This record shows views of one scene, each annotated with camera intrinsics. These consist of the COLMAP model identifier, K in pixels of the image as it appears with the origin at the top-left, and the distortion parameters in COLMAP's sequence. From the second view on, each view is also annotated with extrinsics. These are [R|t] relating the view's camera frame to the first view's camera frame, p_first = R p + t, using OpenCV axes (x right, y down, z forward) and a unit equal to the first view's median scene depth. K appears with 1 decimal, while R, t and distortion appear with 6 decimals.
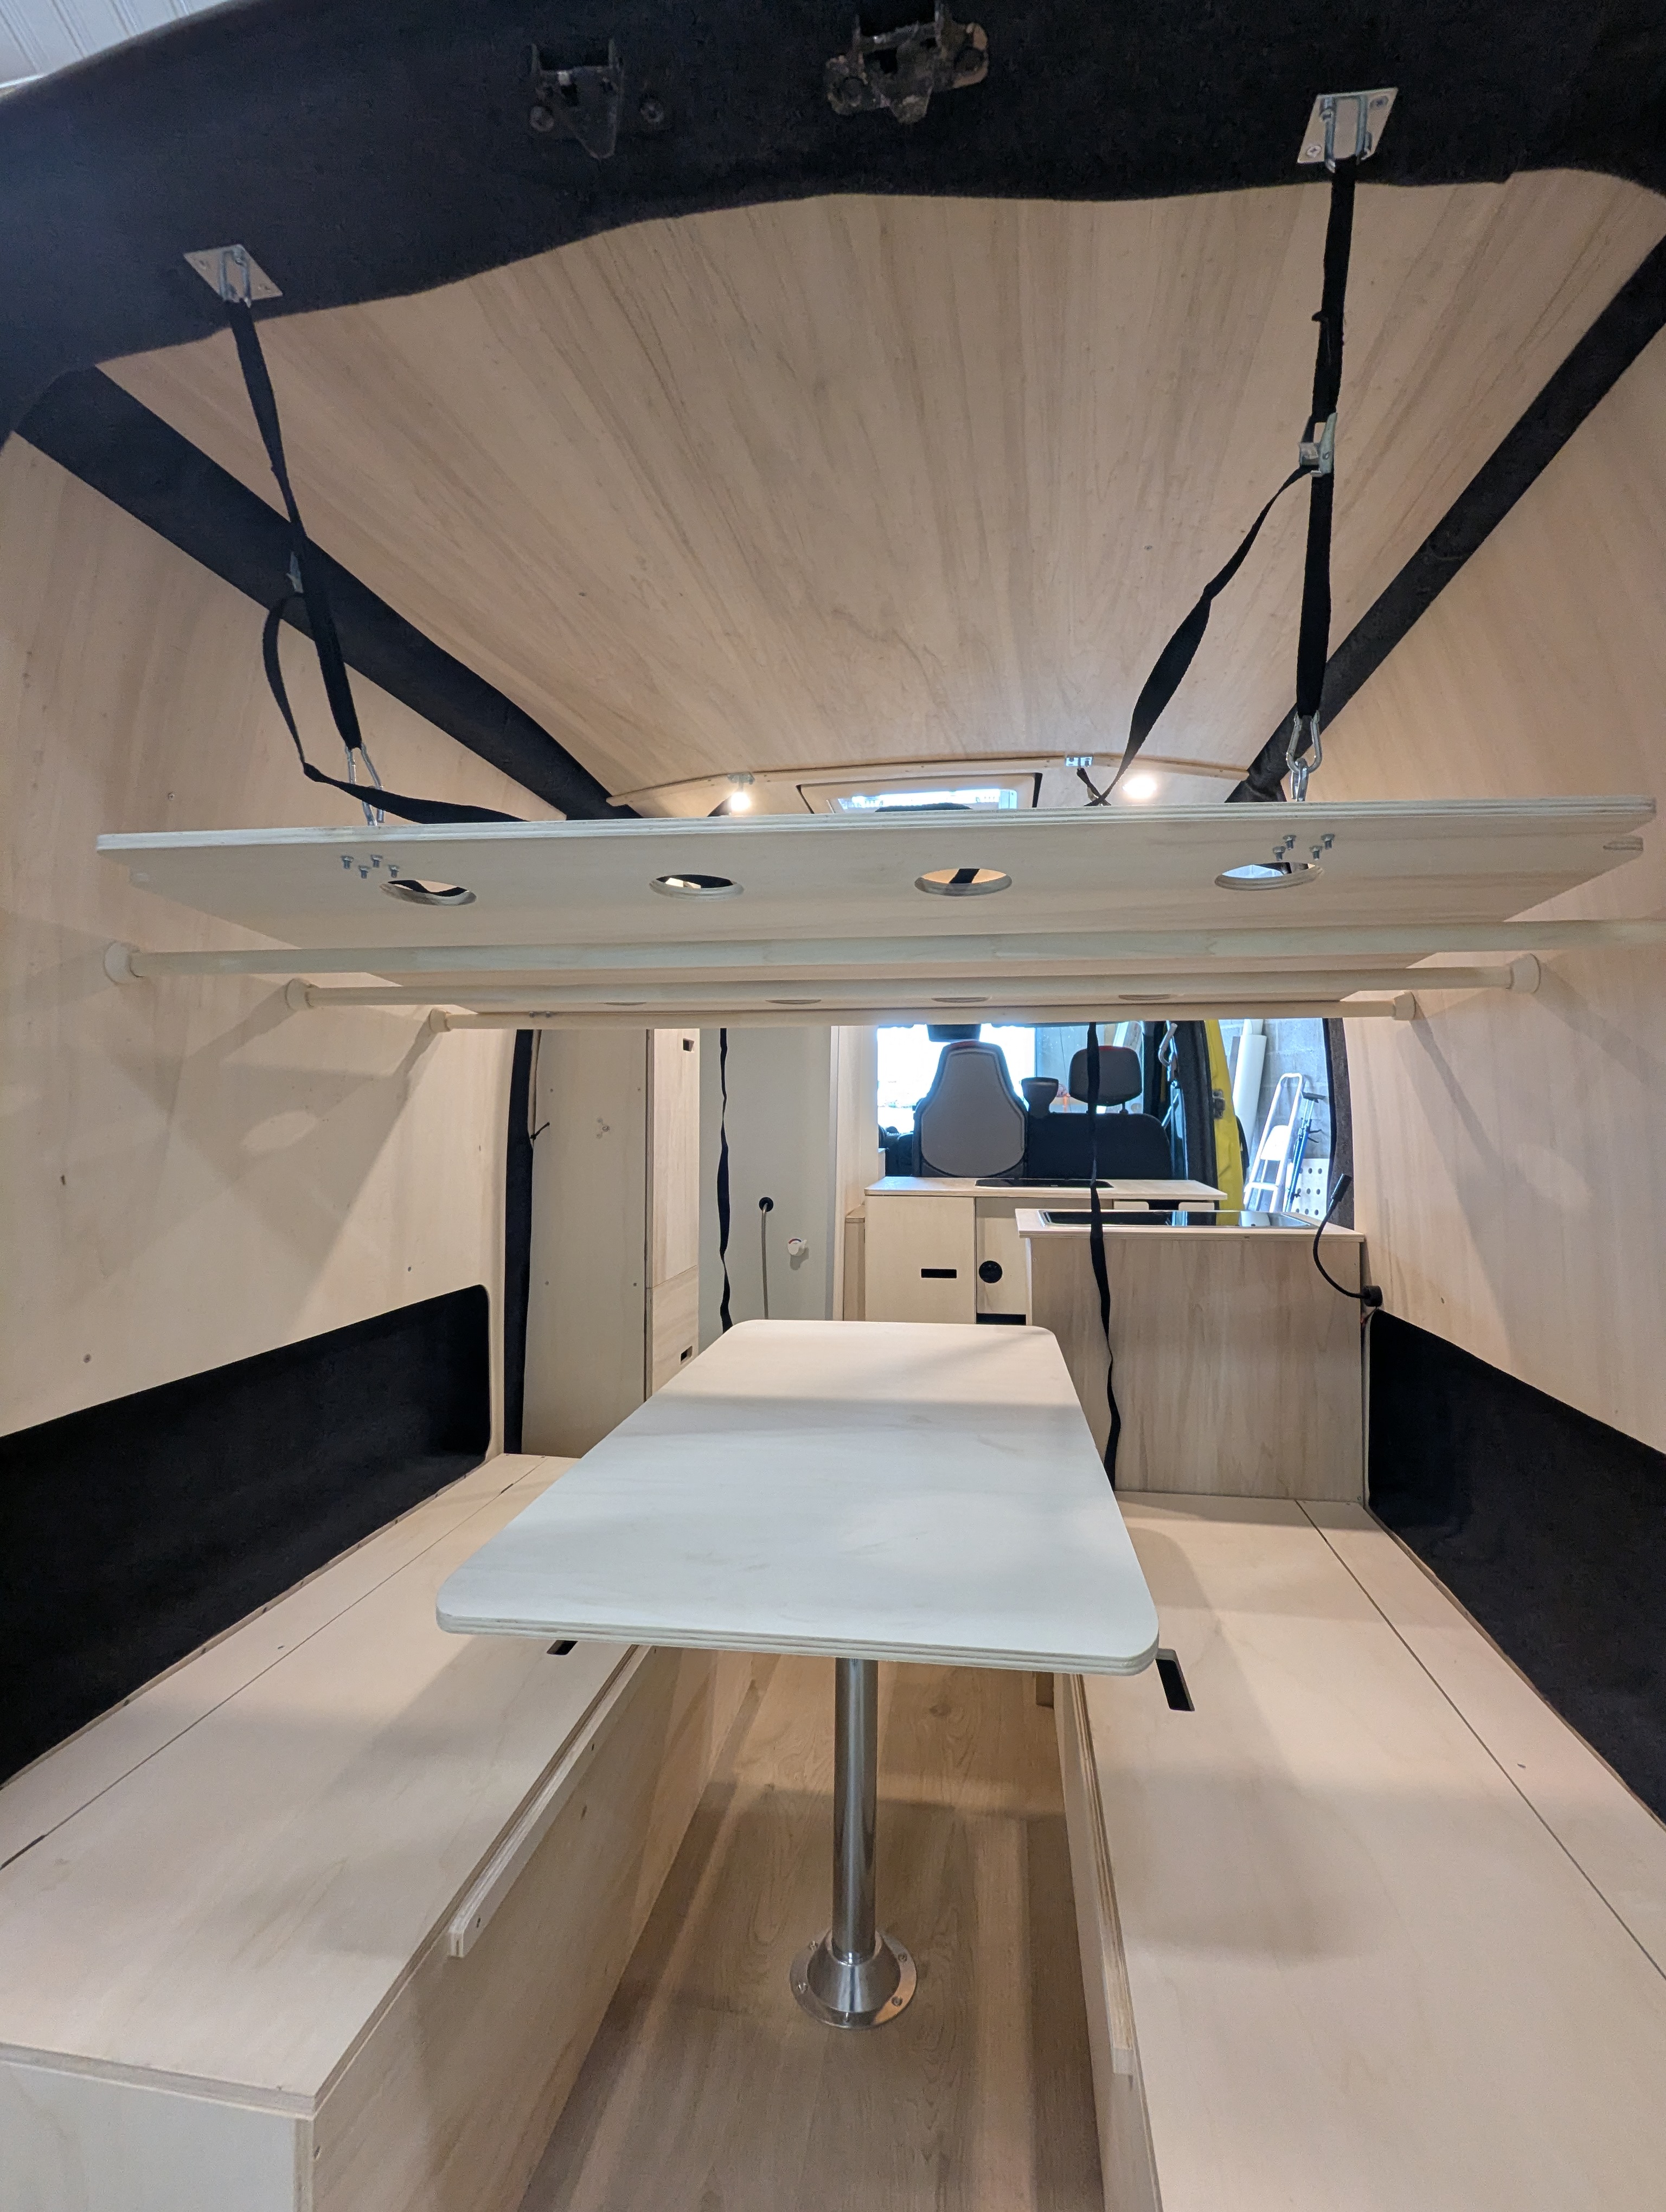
lens RADIAL K [[1048.4, 0, 832.9], [0, 1048.4, 1107.4], [0, 0, 1]] dist [-0.007352, 0.000769]
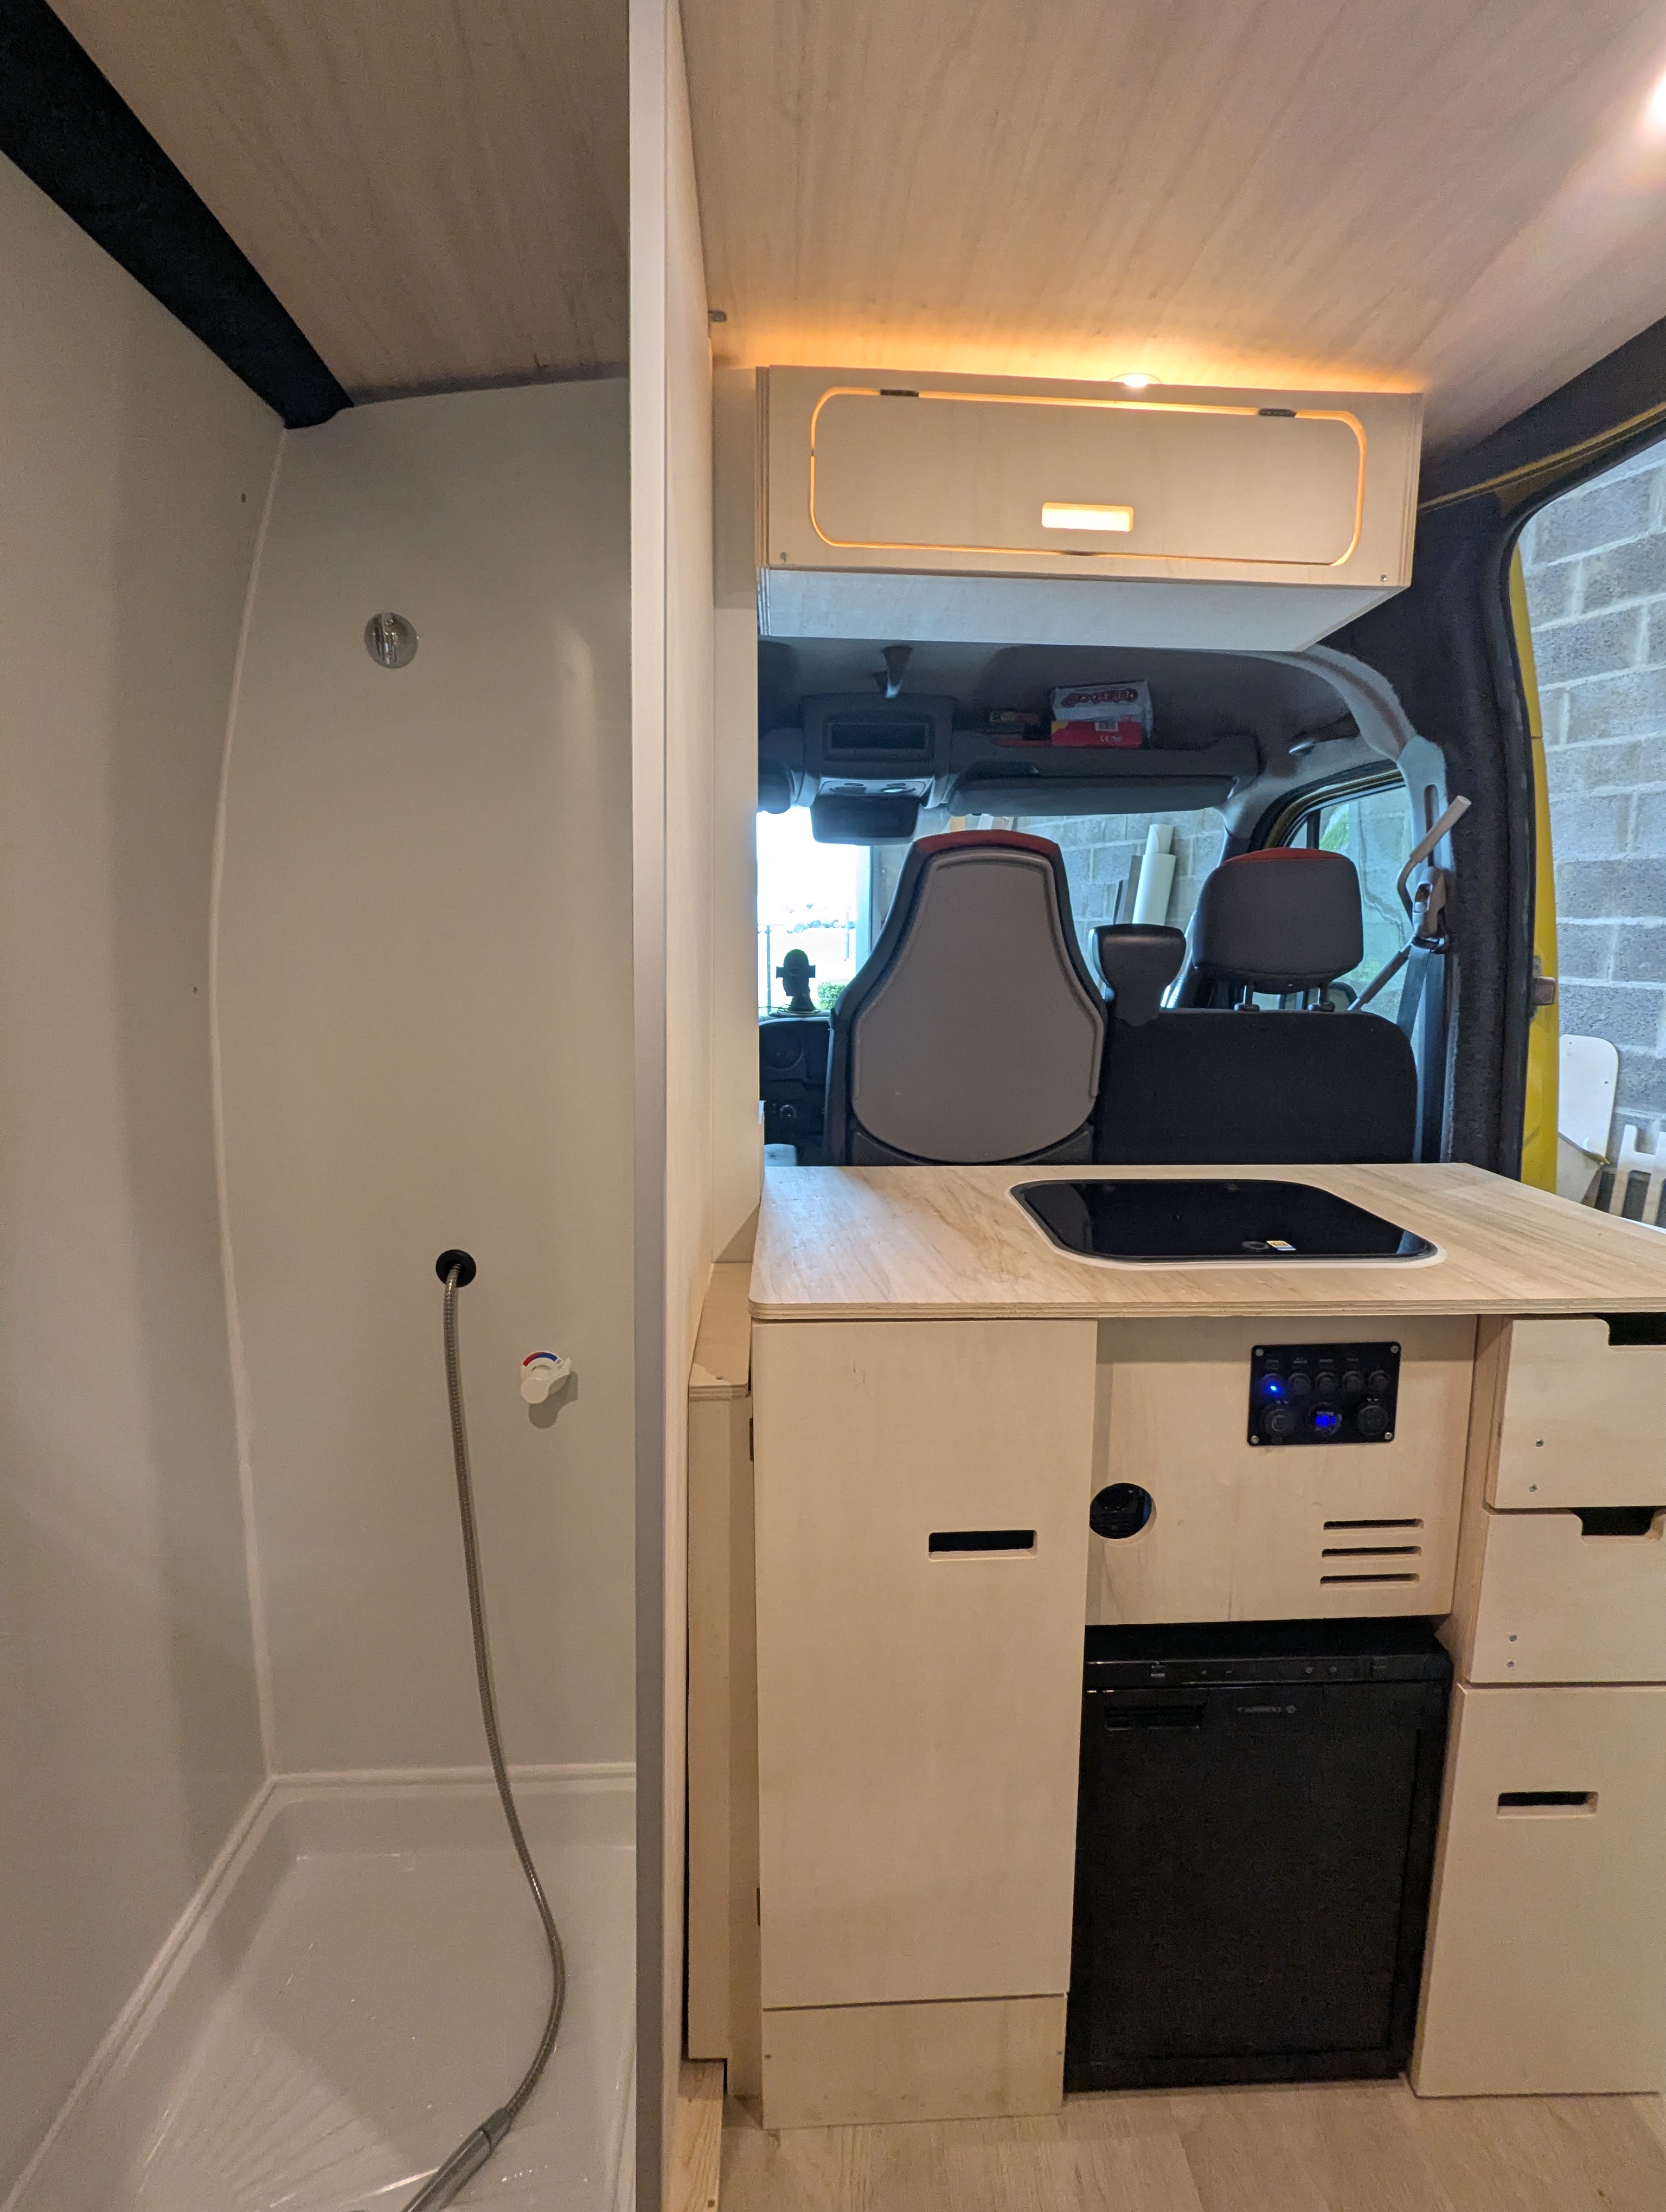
lens RADIAL K [[1048.4, 0, 835.9], [0, 1048.4, 1106.8], [0, 0, 1]] dist [-0.007352, 0.000769]
pose [[0.978486, -0.027129, 0.204520, -0.006495], [-0.007523, 0.985966, 0.166776, -0.026227], [-0.206174, -0.164727, 0.964550, 0.626526]]
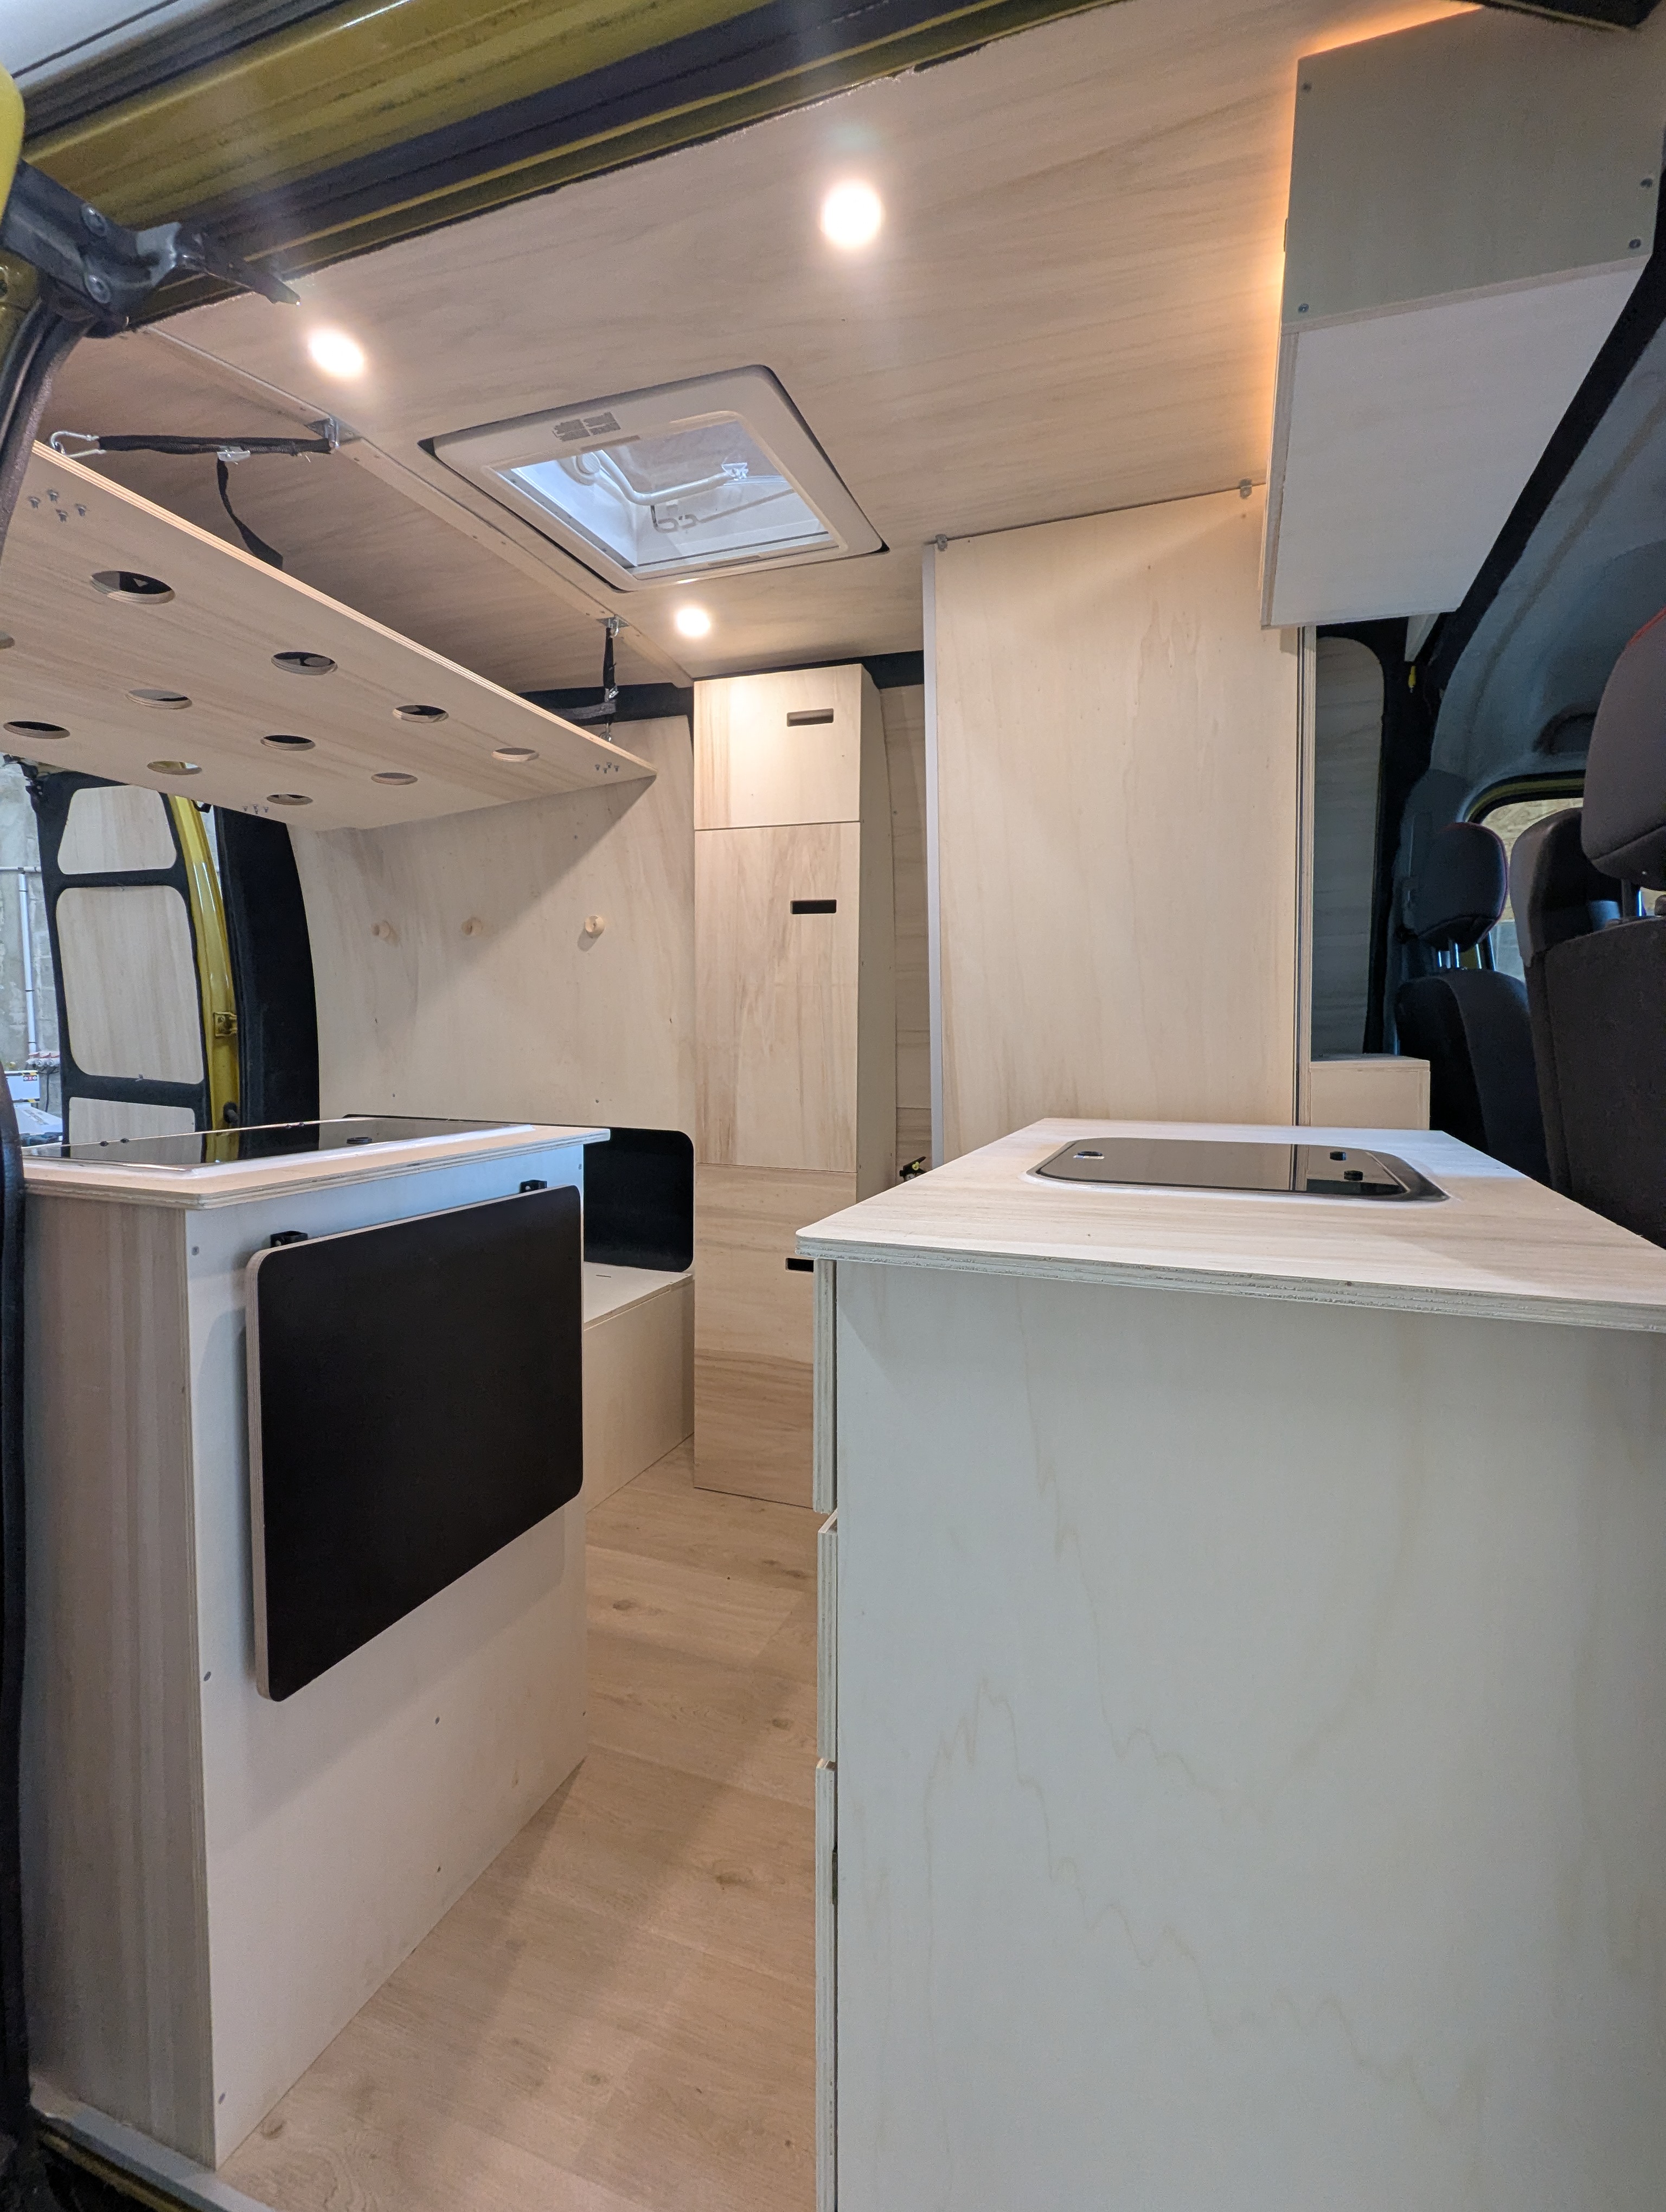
lens RADIAL K [[1048.4, 0, 823.7], [0, 1048.4, 1100.5], [0, 0, 1]] dist [-0.007352, 0.000769]
pose [[-0.202337, 0.070111, -0.976803, 0.518786], [0.008746, 0.997524, 0.069786, 0.027909], [0.979277, 0.005577, -0.202450, 0.879750]]
